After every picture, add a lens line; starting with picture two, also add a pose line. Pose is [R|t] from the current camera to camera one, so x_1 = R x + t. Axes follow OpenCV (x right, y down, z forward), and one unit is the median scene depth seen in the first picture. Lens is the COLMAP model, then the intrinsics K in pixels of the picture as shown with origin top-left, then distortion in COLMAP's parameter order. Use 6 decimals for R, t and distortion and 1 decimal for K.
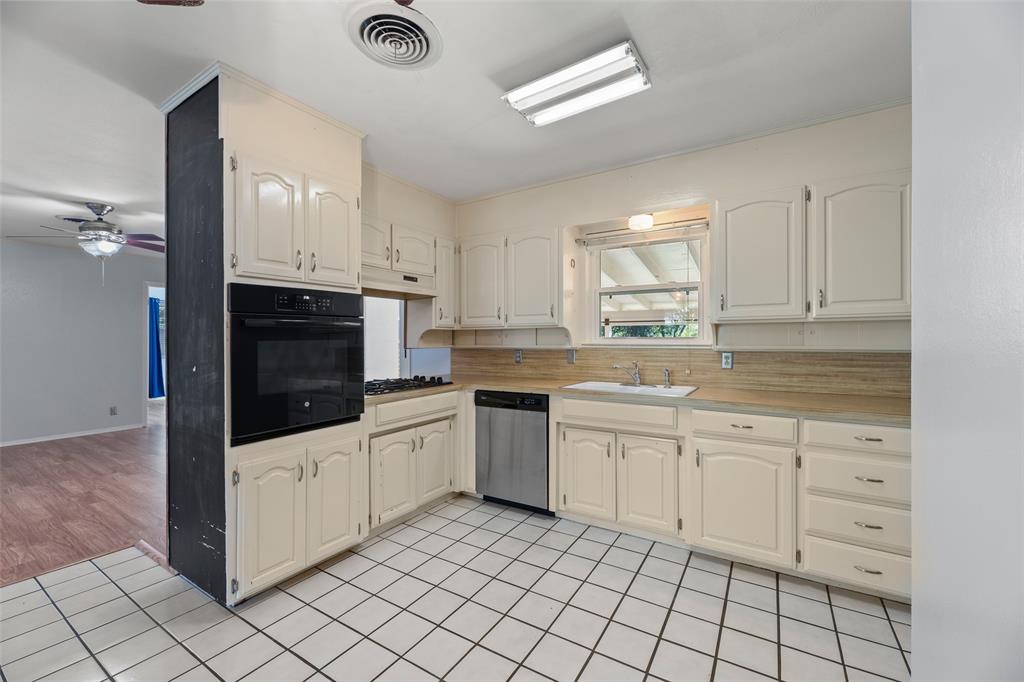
lens RADIAL K [[412.6, 0, 520.6], [0, 412.6, 340.1], [0, 0, 1]] dist [-0.001078, -0.004046]
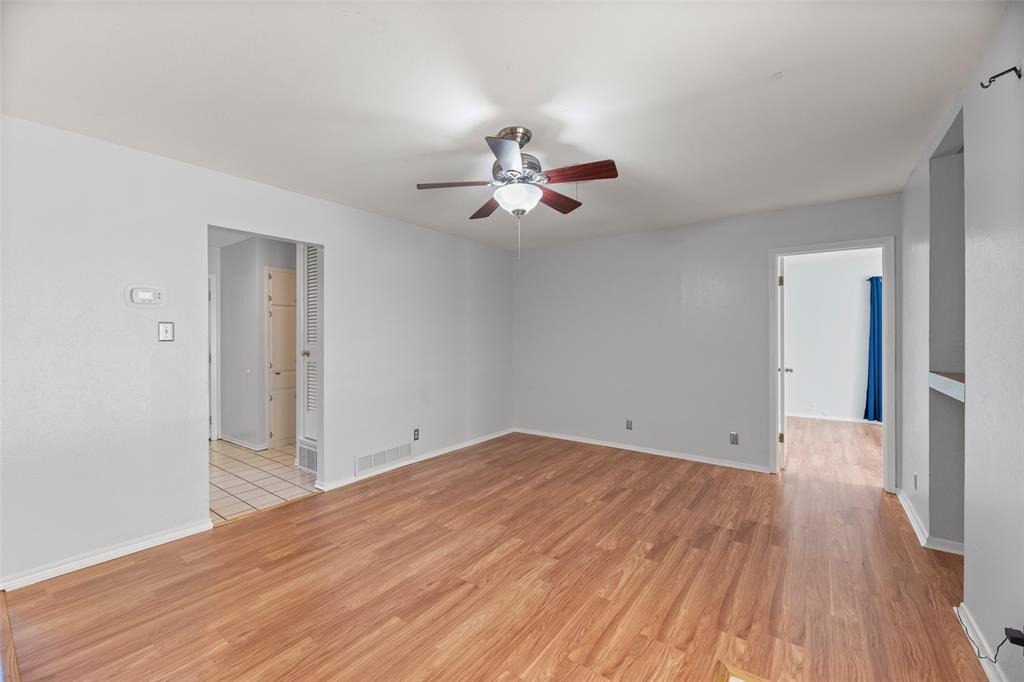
lens RADIAL K [[412.6, 0, 520.6], [0, 412.6, 340.1], [0, 0, 1]] dist [-0.001078, -0.004046]
pose [[-0.077471, 0.009664, -0.996948, -0.492253], [0.000141, 0.999953, 0.009682, -0.016228], [0.996995, 0.000609, -0.077469, 1.319881]]
